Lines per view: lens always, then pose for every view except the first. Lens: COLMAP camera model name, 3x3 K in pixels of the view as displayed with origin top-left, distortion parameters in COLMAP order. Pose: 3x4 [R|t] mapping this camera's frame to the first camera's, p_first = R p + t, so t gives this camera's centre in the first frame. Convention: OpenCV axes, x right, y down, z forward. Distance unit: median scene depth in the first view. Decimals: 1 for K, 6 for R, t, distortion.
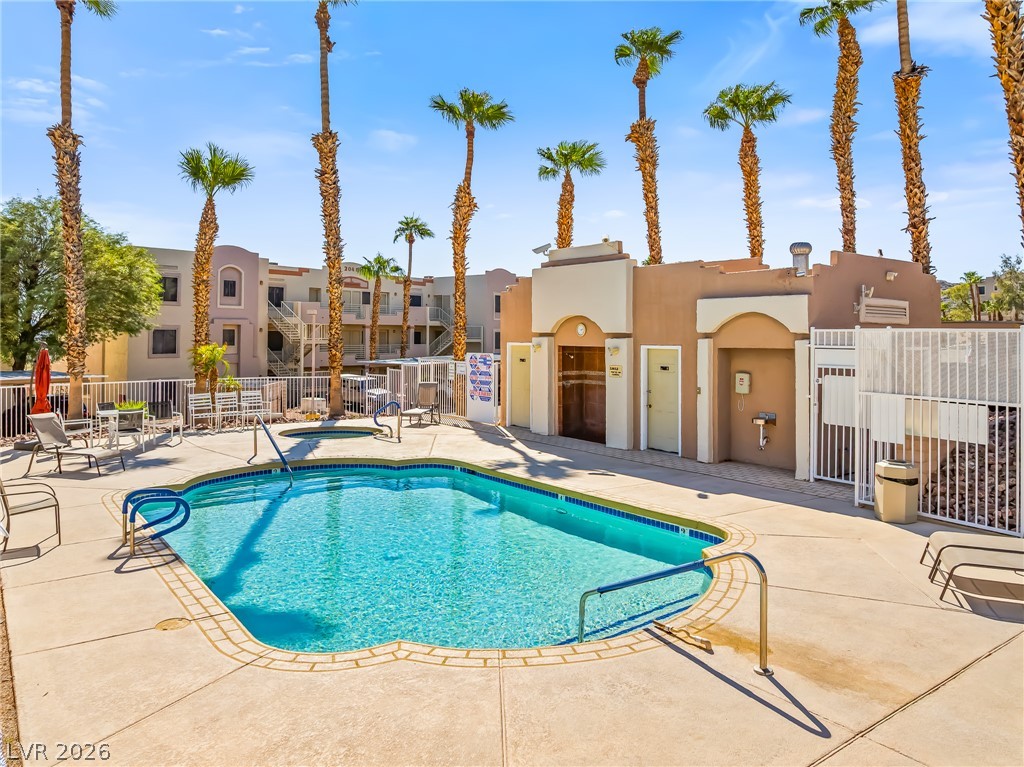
lens RADIAL K [[728.5, 0, 516.7], [0, 728.5, 338.5], [0, 0, 1]] dist [-0.027383, -0.002068]
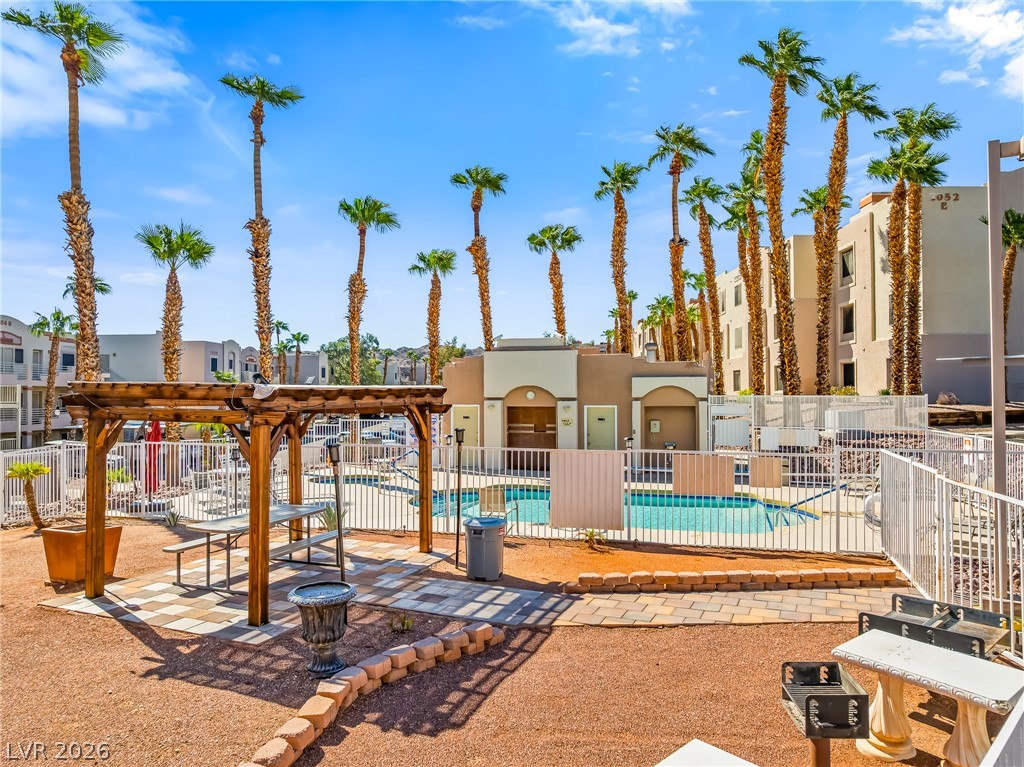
lens RADIAL K [[724.0, 0, 479.4], [0, 724.0, 397.8], [0, 0, 1]] dist [-0.004252, -0.001192]
pose [[0.828469, -0.007449, 0.559985, -0.692985], [0.006627, 0.999972, 0.003497, -0.010481], [-0.559995, 0.000814, 0.828495, -0.128552]]
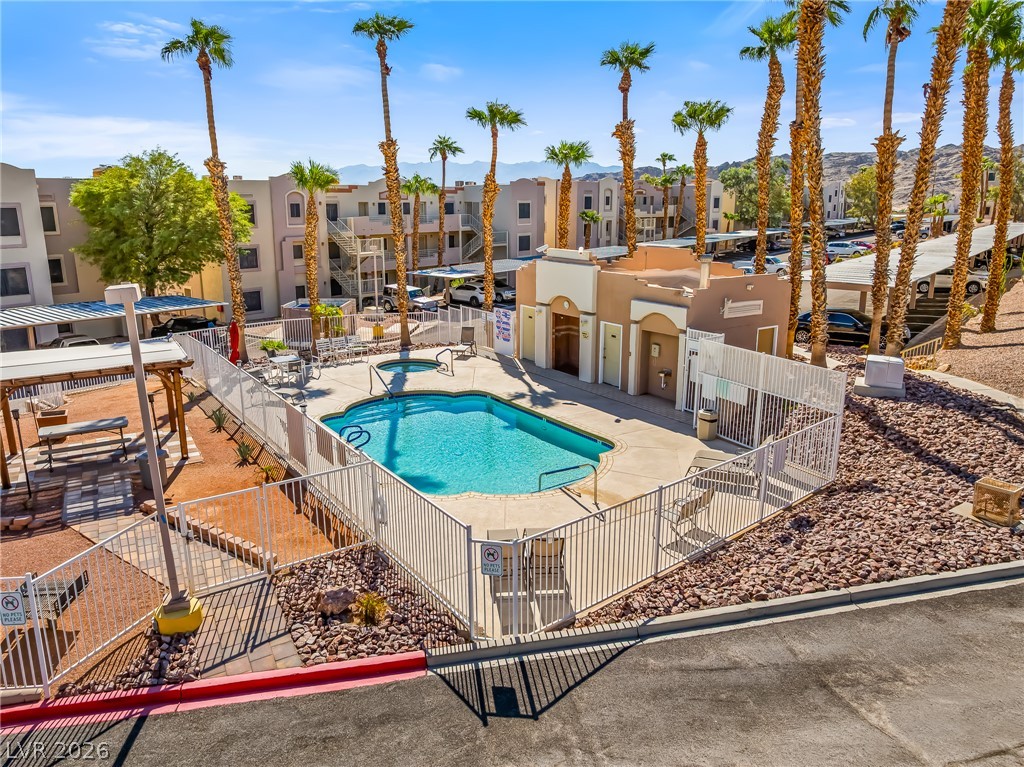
lens RADIAL K [[714.5, 0, 512.0], [0, 714.5, 383.5], [0, 0, 1]] dist [-0.003997, -0.000181]
pose [[0.998958, 0.004231, -0.045451, 0.036107], [0.007205, 0.968602, 0.248511, -0.197007], [0.045076, -0.248579, 0.967562, -0.457458]]
